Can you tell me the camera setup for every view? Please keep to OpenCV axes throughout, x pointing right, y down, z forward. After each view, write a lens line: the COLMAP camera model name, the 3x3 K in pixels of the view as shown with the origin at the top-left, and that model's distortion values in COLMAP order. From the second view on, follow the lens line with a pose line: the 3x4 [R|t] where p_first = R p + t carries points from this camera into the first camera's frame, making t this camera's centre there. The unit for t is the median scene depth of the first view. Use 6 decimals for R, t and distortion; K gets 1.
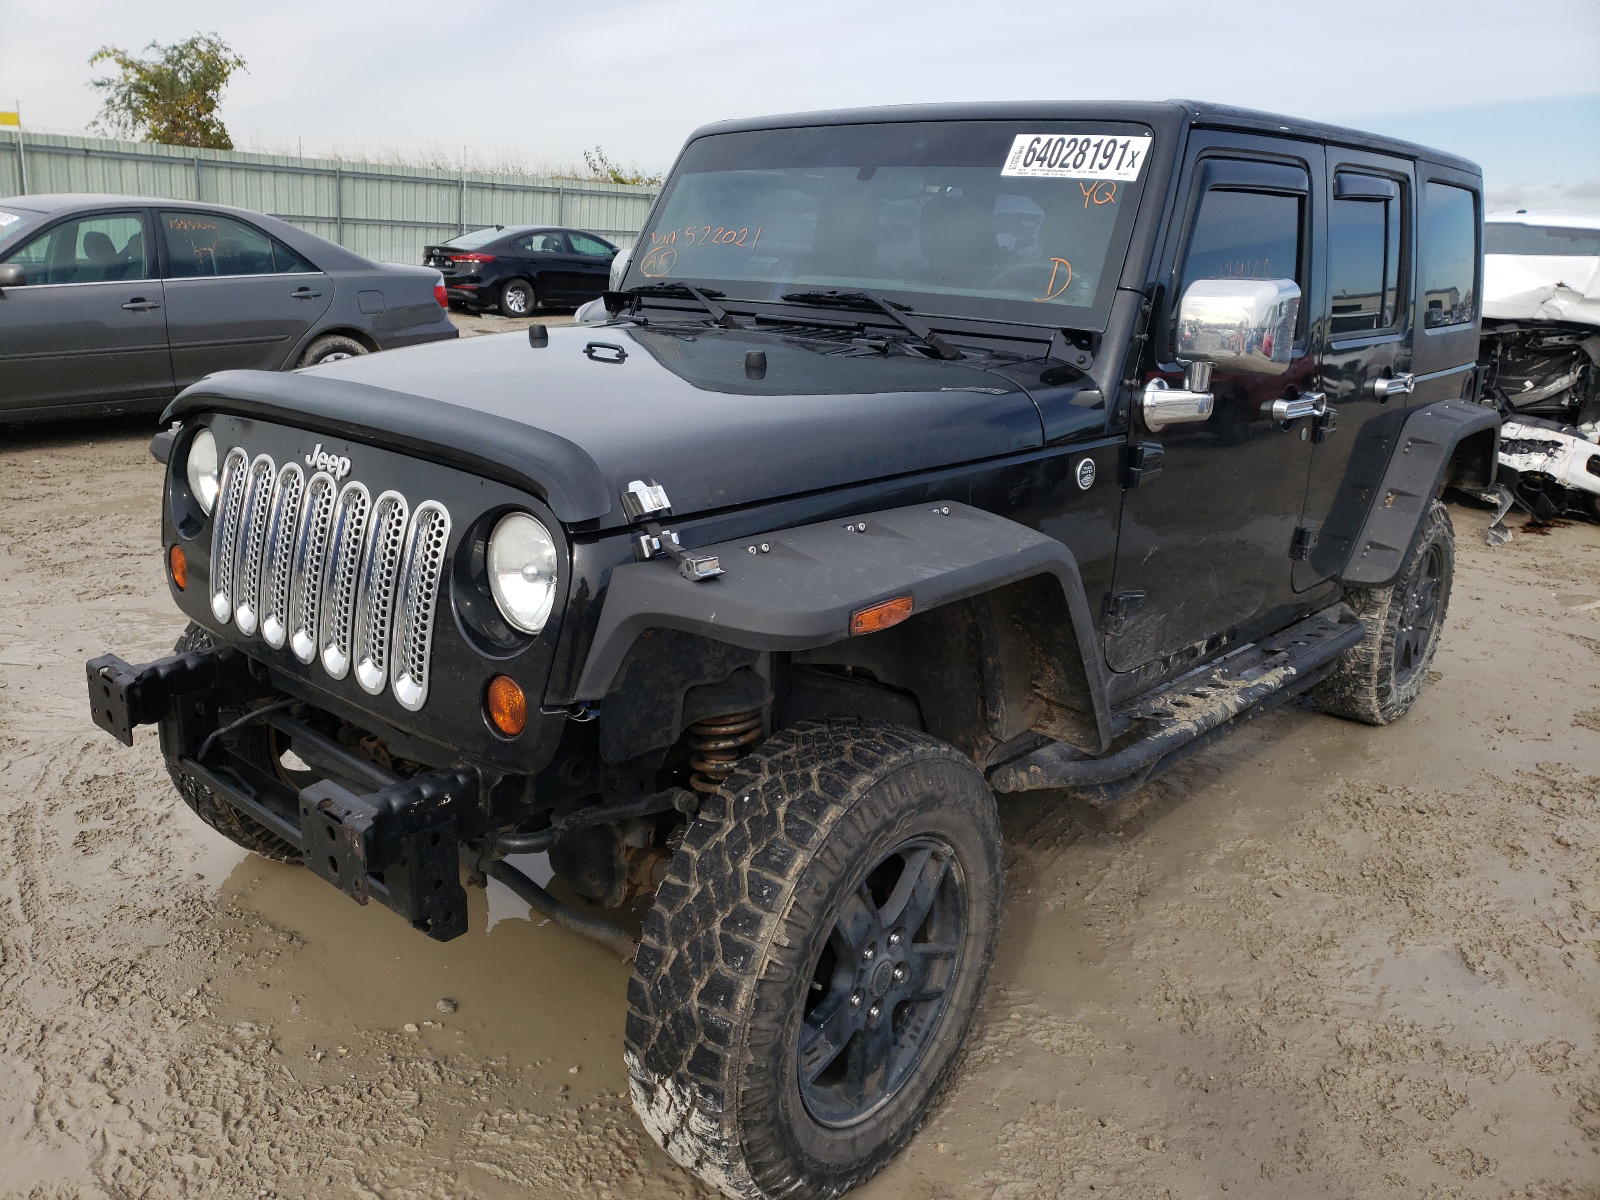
lens RADIAL K [[1287.9, 0, 800.0], [0, 1287.9, 600.0], [0, 0, 1]] dist [-0.002888, -0.002645]
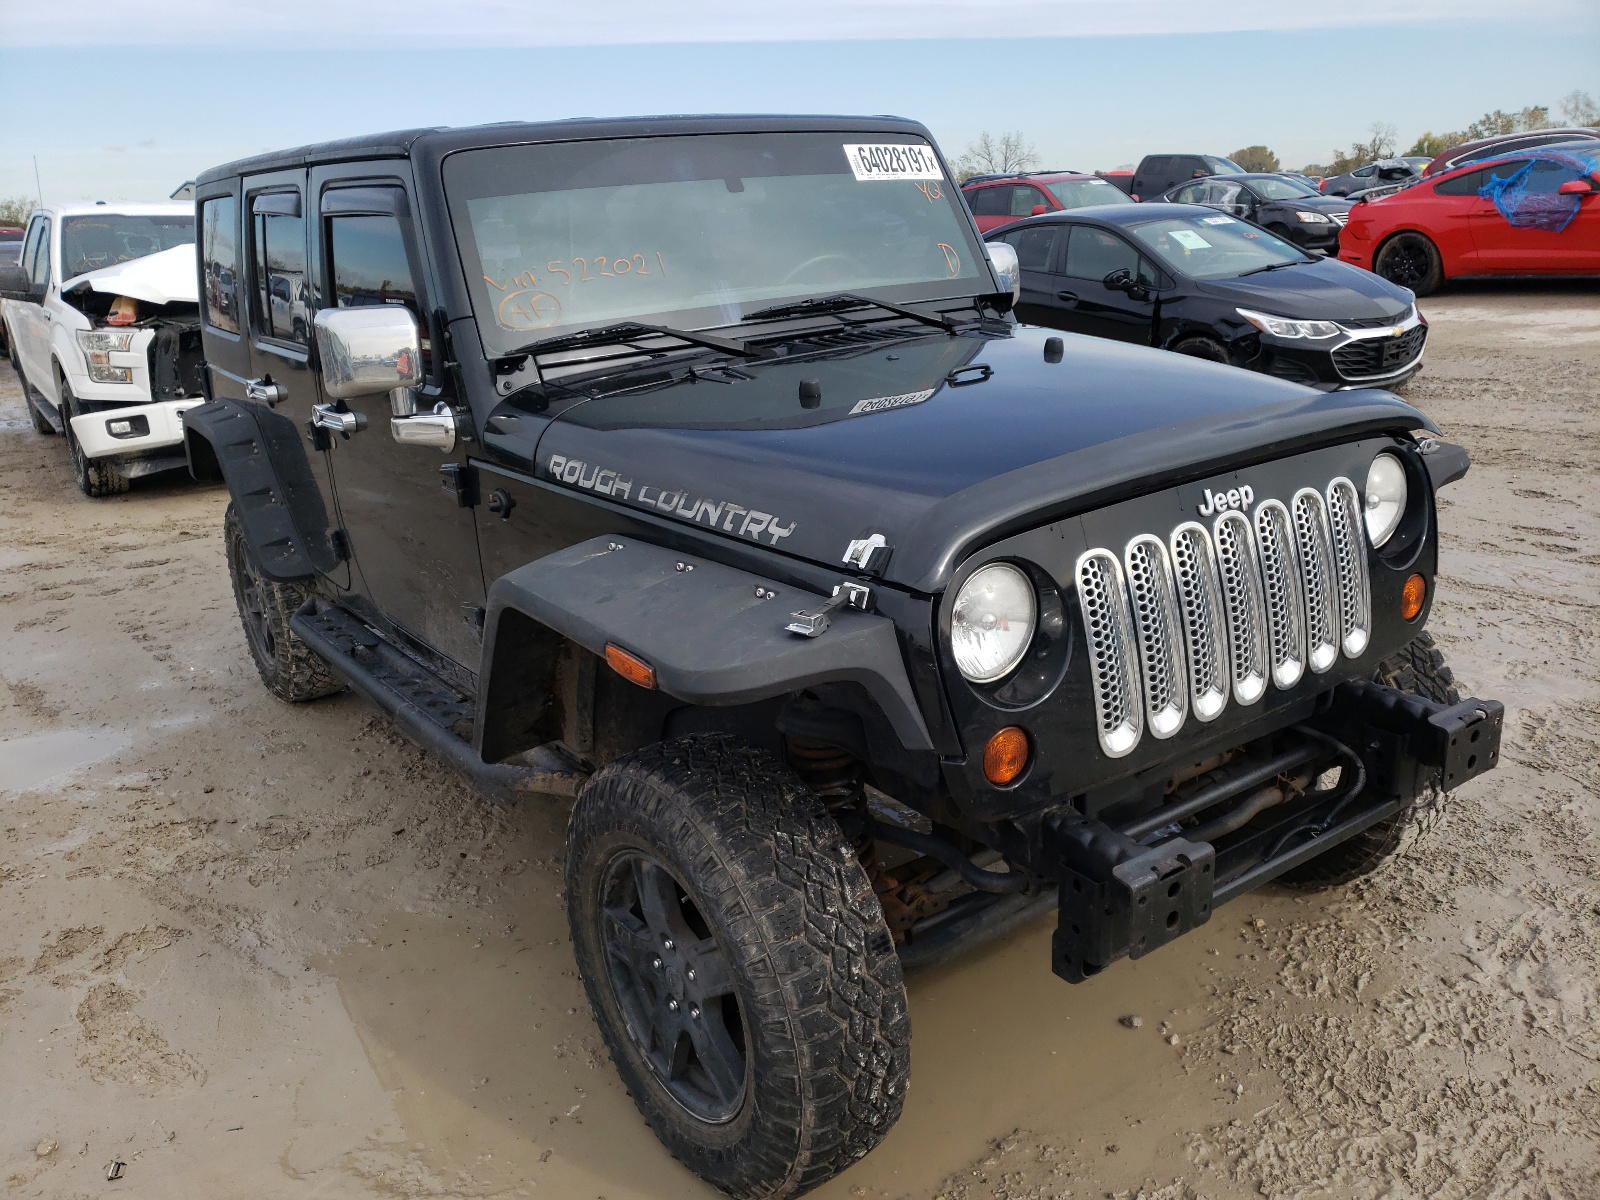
lens RADIAL K [[1287.9, 0, 800.0], [0, 1287.9, 600.0], [0, 0, 1]] dist [-0.002888, -0.002645]
pose [[0.222546, -0.343098, 0.912555, -1.082584], [0.327107, 0.908047, 0.261631, -0.319071], [-0.918408, 0.240279, 0.314312, 0.803793]]
